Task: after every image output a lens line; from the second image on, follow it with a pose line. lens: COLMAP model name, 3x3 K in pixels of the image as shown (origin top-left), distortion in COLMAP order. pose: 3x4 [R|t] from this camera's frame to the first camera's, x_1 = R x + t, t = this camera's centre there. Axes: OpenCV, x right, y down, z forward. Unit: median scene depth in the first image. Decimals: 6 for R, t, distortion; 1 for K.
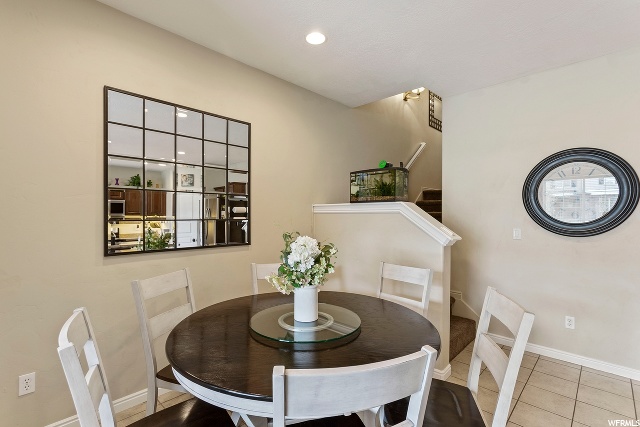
lens RADIAL K [[304.0, 0, 318.0], [0, 304.0, 215.3], [0, 0, 1]] dist [0.002979, 0.000817]
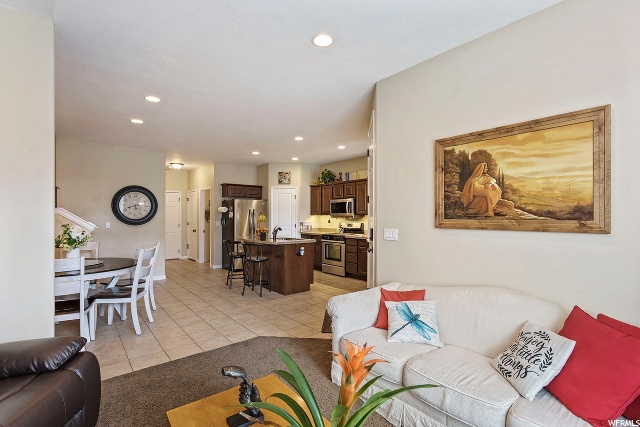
lens RADIAL K [[304.0, 0, 318.0], [0, 304.0, 215.3], [0, 0, 1]] dist [0.002979, 0.000817]
pose [[0.121543, -0.001673, 0.992585, -1.284951], [0.002434, 0.999996, 0.001387, -0.000951], [-0.992583, 0.002247, 0.121547, -0.643624]]
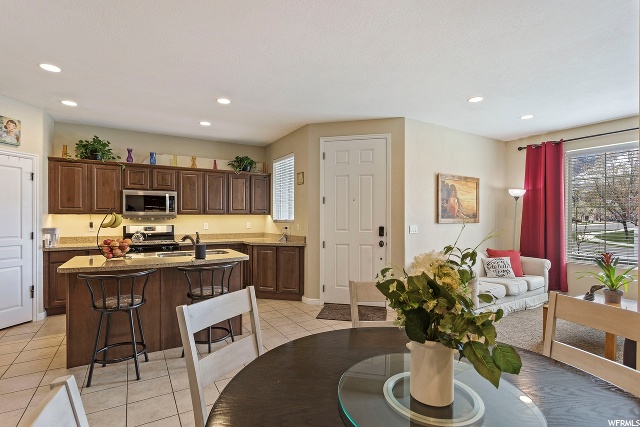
lens RADIAL K [[310.2, 0, 317.5], [0, 310.2, 217.6], [0, 0, 1]] dist [-0.011369, 0.000180]
pose [[-0.965718, -0.008327, 0.259458, 0.005979], [-0.006606, 0.999950, 0.007504, 0.001065], [-0.259508, 0.005533, -0.965725, 1.055143]]
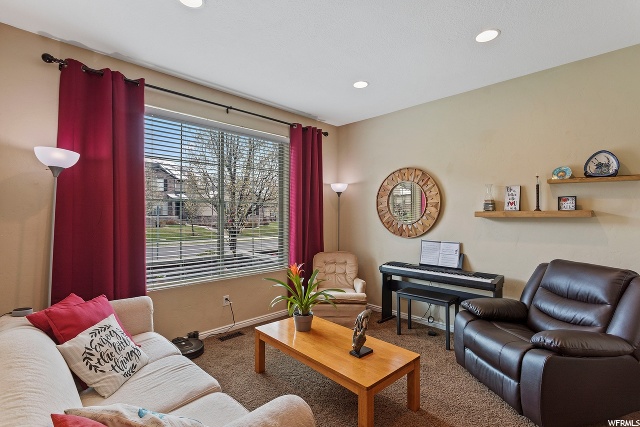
lens RADIAL K [[304.0, 0, 318.0], [0, 304.0, 215.3], [0, 0, 1]] dist [0.002979, 0.000817]
pose [[-0.031669, -0.004595, -0.999488, 0.099962], [-0.006268, 0.999971, -0.004398, 0.003816], [0.999479, 0.006125, -0.031697, -0.521133]]
